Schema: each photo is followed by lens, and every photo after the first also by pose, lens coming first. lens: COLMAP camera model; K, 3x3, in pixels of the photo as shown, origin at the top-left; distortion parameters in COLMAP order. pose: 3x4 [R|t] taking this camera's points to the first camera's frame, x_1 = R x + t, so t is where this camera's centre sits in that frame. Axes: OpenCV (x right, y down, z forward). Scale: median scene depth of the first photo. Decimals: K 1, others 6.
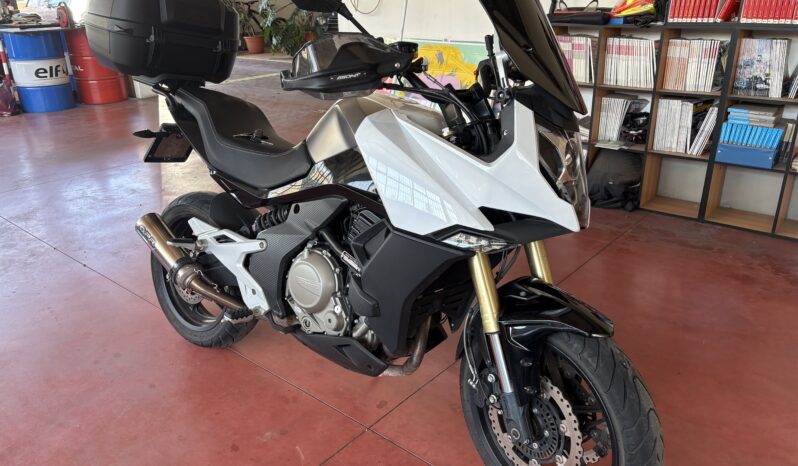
lens RADIAL K [[610.4, 0, 393.4], [0, 610.4, 233.3], [0, 0, 1]] dist [0.074621, -0.103951]
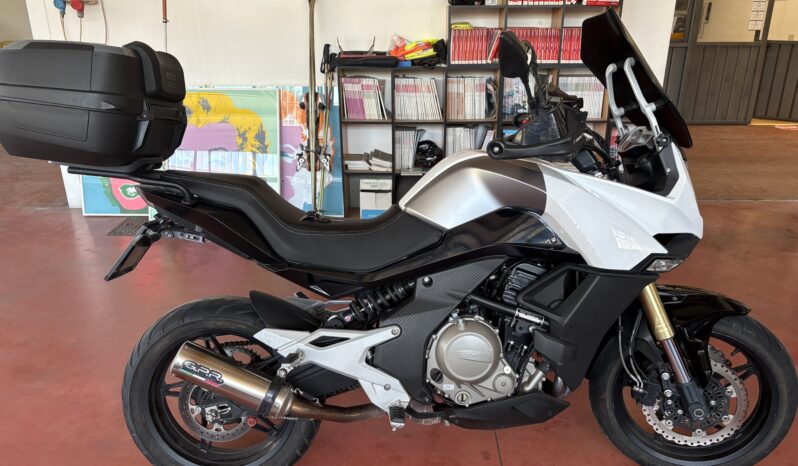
lens RADIAL K [[610.4, 0, 393.4], [0, 610.4, 233.3], [0, 0, 1]] dist [0.074621, -0.103951]
pose [[0.773352, -0.197988, 0.602268, -0.433448], [0.224940, 0.973869, 0.031309, -0.089181], [-0.592729, 0.111262, 0.797680, 0.164938]]
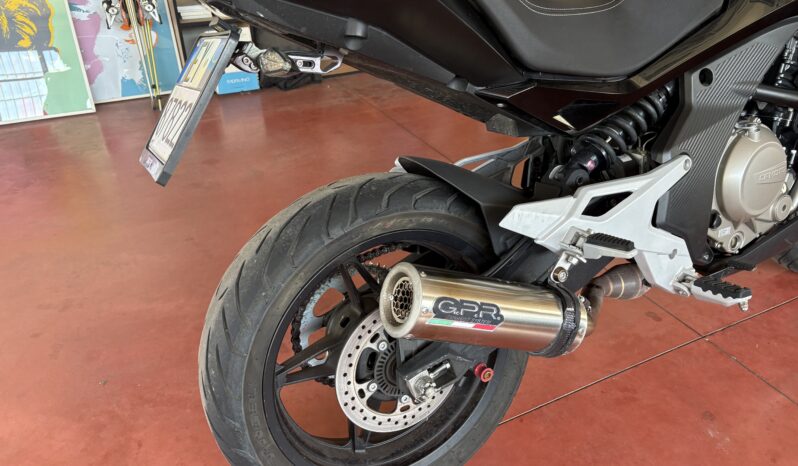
lens RADIAL K [[610.4, 0, 393.4], [0, 610.4, 233.3], [0, 0, 1]] dist [0.074621, -0.103951]
pose [[0.380532, -0.453490, 0.805942, -0.471704], [0.344347, 0.878320, 0.331630, -0.120125], [-0.858266, 0.151327, 0.490387, 0.576894]]
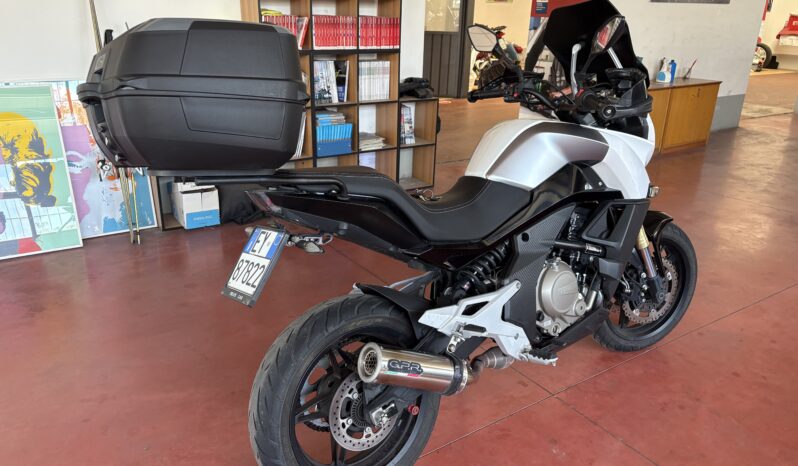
lens RADIAL K [[610.4, 0, 393.4], [0, 610.4, 233.3], [0, 0, 1]] dist [0.074621, -0.103951]
pose [[0.252012, -0.308388, 0.917271, -0.689084], [0.332741, 0.917686, 0.217109, -0.204563], [-0.908721, 0.250499, 0.333881, 0.497395]]
